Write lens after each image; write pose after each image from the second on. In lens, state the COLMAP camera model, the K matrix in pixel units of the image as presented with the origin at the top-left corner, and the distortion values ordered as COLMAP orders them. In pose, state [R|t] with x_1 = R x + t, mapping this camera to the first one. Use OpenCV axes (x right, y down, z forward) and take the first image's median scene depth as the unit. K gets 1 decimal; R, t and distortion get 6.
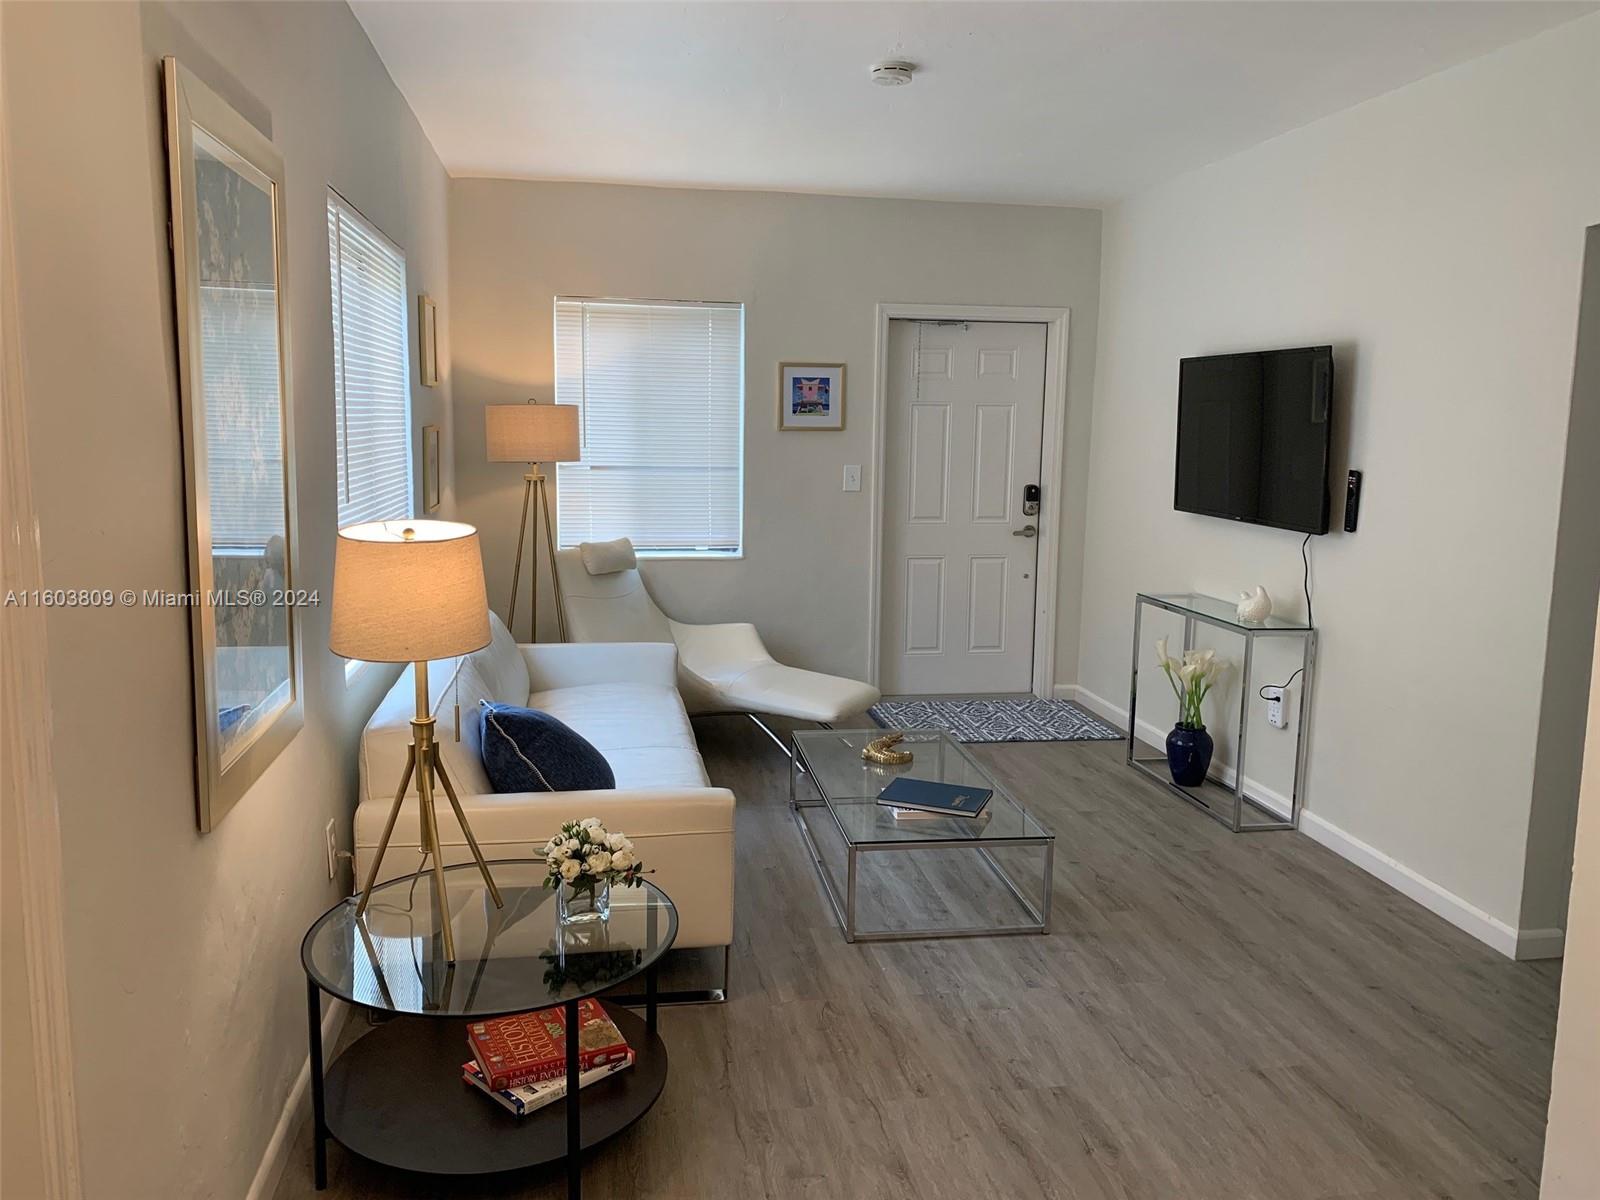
lens RADIAL K [[1212.9, 0, 805.8], [0, 1212.9, 604.3], [0, 0, 1]] dist [0.046514, -0.010352]
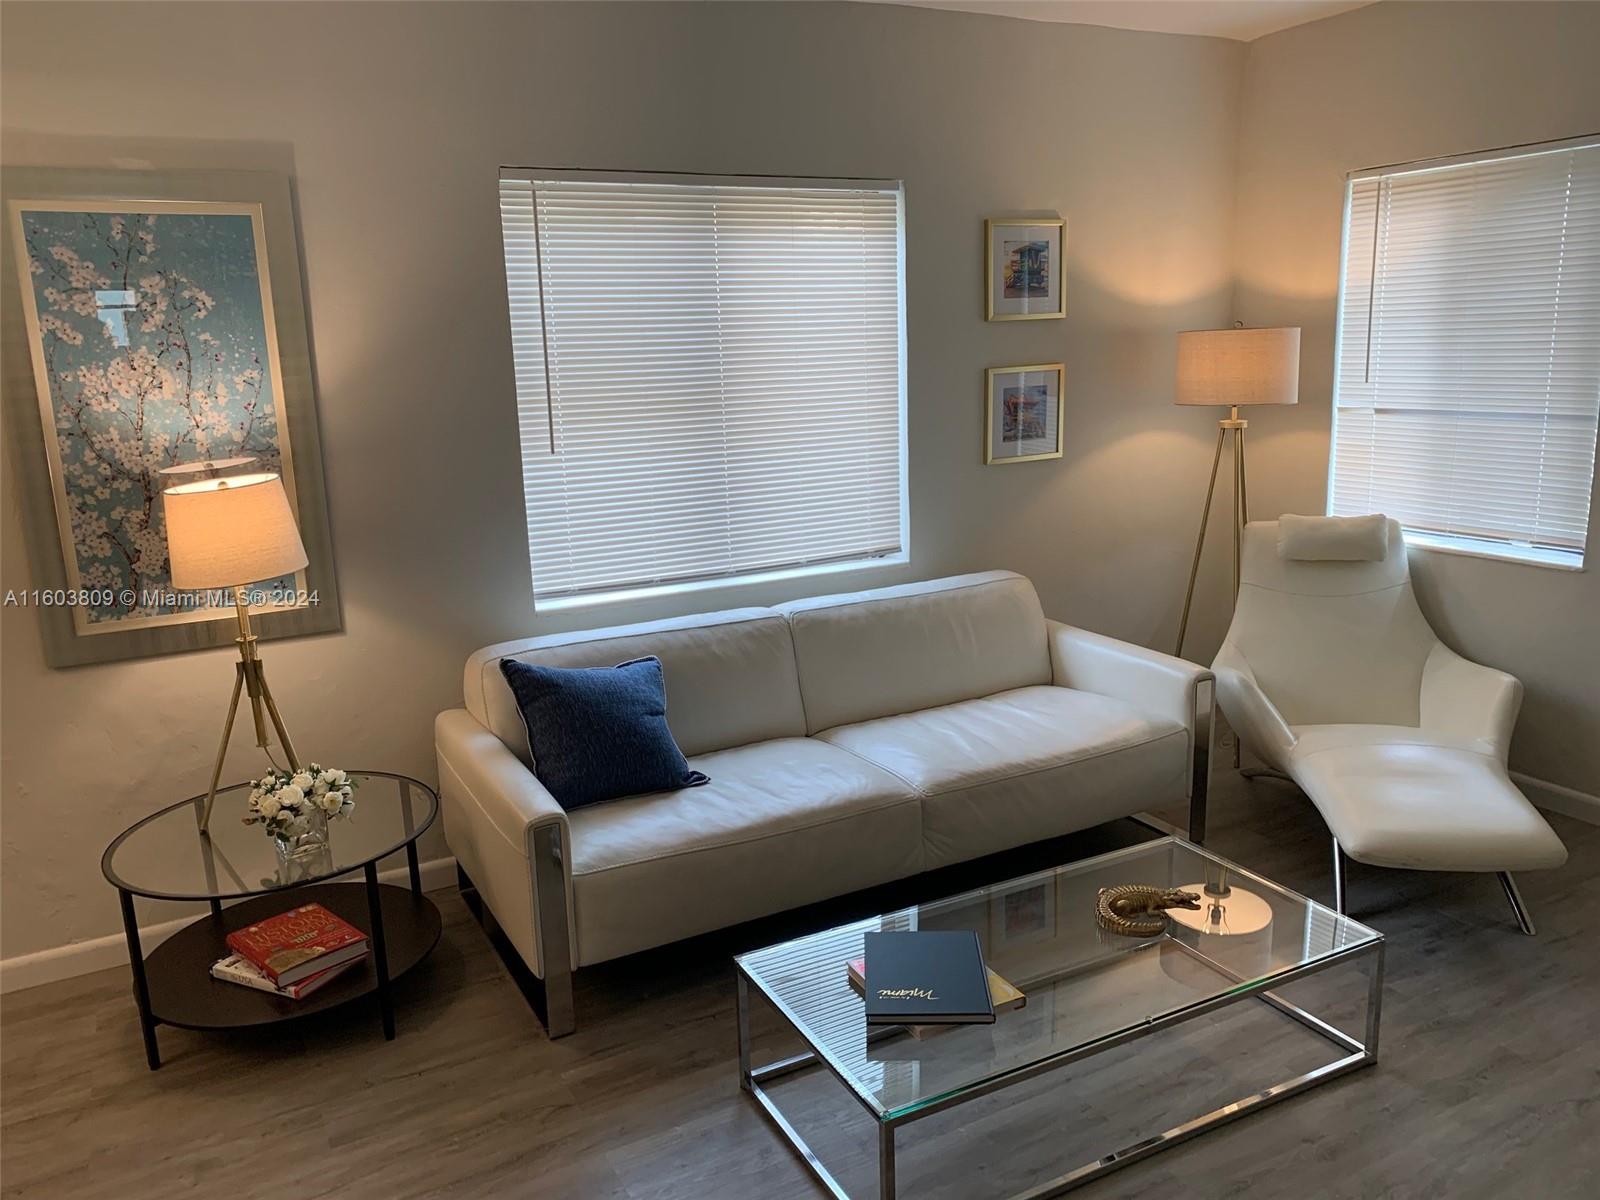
lens RADIAL K [[1212.9, 0, 803.1], [0, 1212.9, 590.9], [0, 0, 1]] dist [0.046514, -0.010352]
pose [[0.311451, 0.171339, -0.934688, 0.419523], [-0.103161, 0.983893, 0.145985, -0.080585], [0.944646, 0.050956, 0.324110, 0.465163]]
